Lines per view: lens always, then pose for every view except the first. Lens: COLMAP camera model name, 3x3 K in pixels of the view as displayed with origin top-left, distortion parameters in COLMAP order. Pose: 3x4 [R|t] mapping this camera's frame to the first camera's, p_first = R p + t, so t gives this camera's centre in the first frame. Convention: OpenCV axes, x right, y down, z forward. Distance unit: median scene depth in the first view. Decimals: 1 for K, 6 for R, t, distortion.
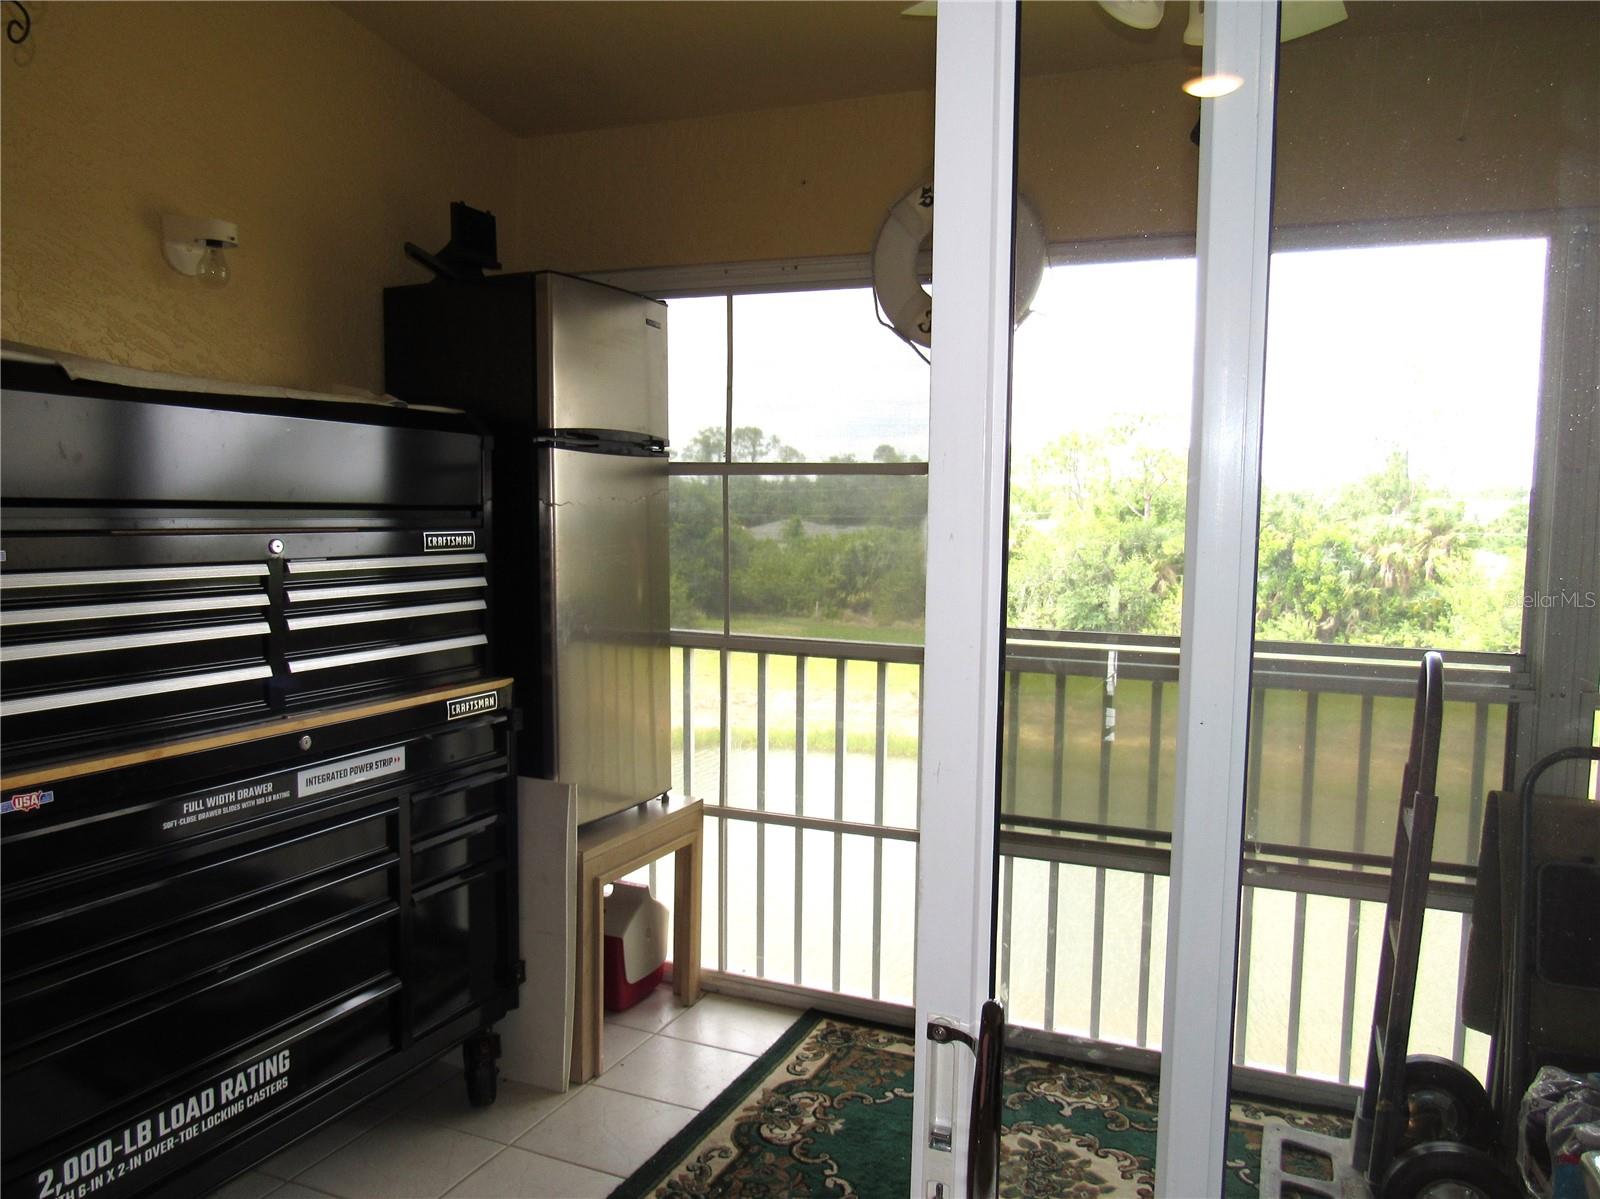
lens RADIAL K [[1164.2, 0, 806.5], [0, 1164.2, 600.9], [0, 0, 1]] dist [-0.033756, 0.003290]
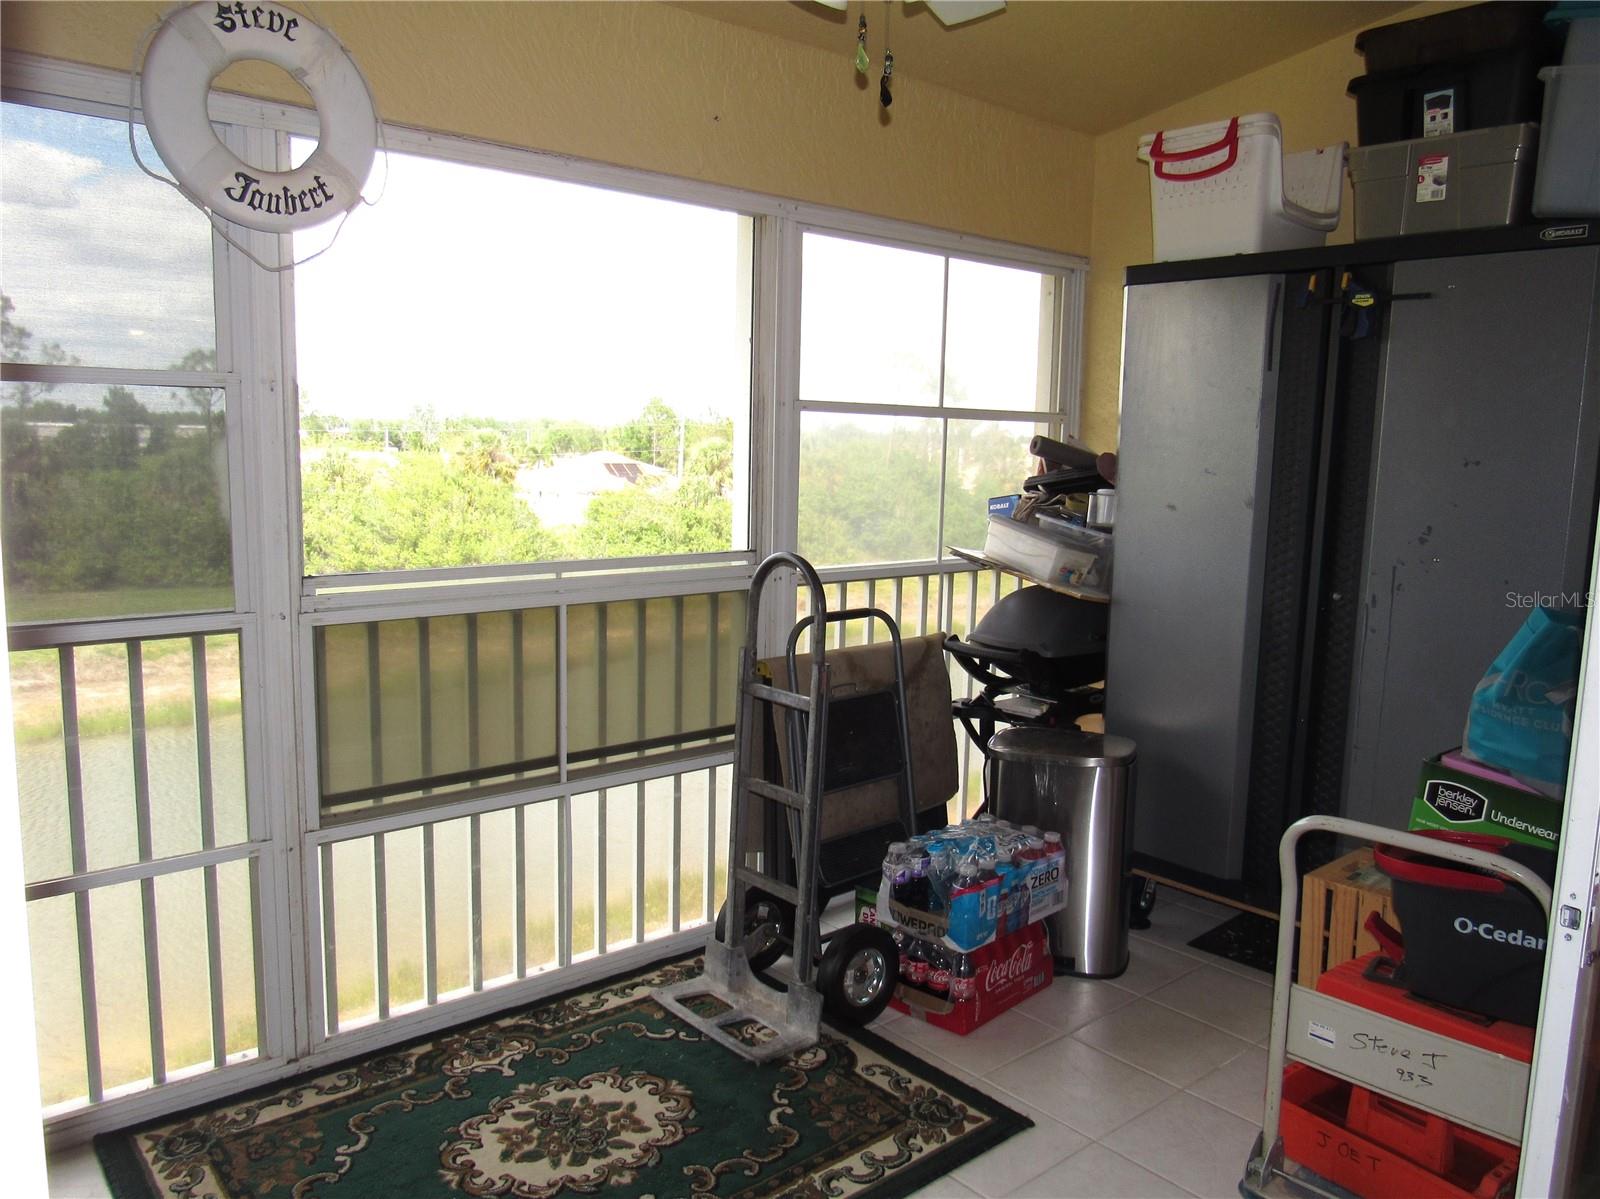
lens RADIAL K [[1139.1, 0, 800.0], [0, 1139.1, 599.5], [0, 0, 1]] dist [-0.031054, 0.008068]
pose [[0.488098, -0.128034, 0.863347, -0.394188], [0.079672, 0.991588, 0.102009, -0.016172], [-0.869145, 0.018994, 0.494193, 0.315937]]
